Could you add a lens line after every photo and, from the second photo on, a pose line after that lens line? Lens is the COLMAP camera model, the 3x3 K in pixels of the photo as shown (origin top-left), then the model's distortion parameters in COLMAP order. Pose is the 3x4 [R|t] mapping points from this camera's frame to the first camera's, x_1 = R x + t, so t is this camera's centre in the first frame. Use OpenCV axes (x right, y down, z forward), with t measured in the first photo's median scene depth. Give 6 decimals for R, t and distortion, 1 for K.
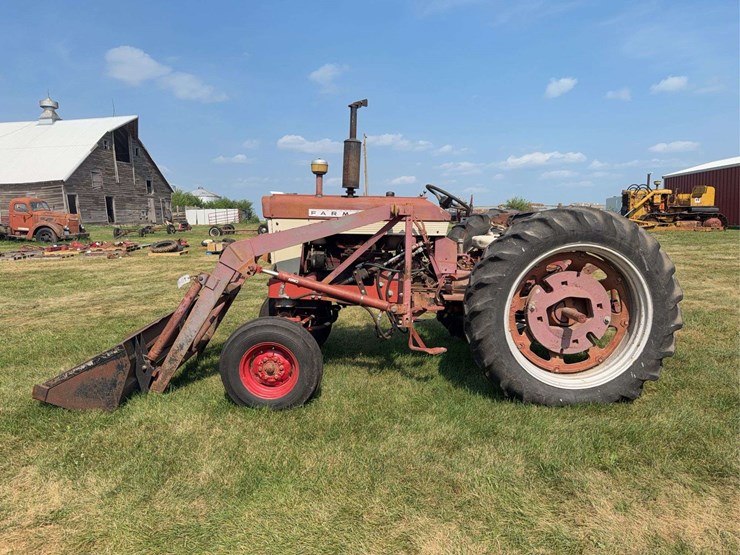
lens RADIAL K [[529.8, 0, 363.5], [0, 529.8, 277.6], [0, 0, 1]] dist [0.042396, -0.084717]
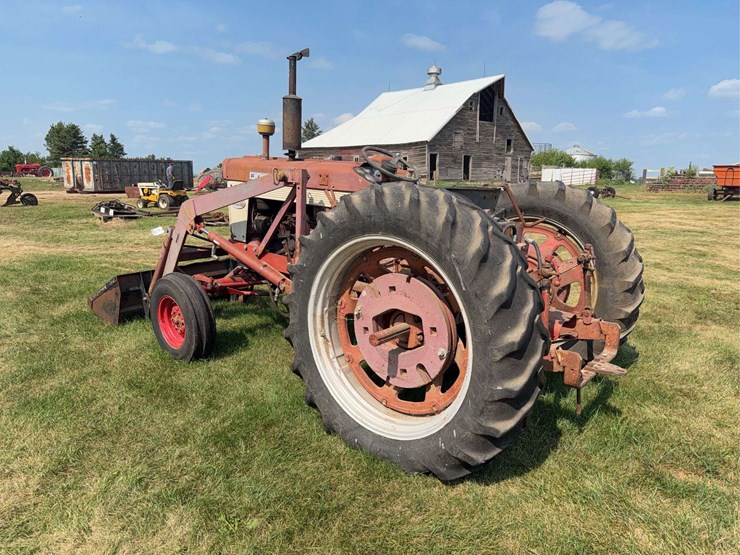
lens RADIAL K [[529.8, 0, 363.5], [0, 529.8, 277.6], [0, 0, 1]] dist [0.042396, -0.084717]
pose [[0.759036, 0.148014, -0.634000, 0.127865], [-0.099644, 0.988752, 0.111539, -0.012406], [0.643378, -0.021488, 0.765247, 0.069980]]
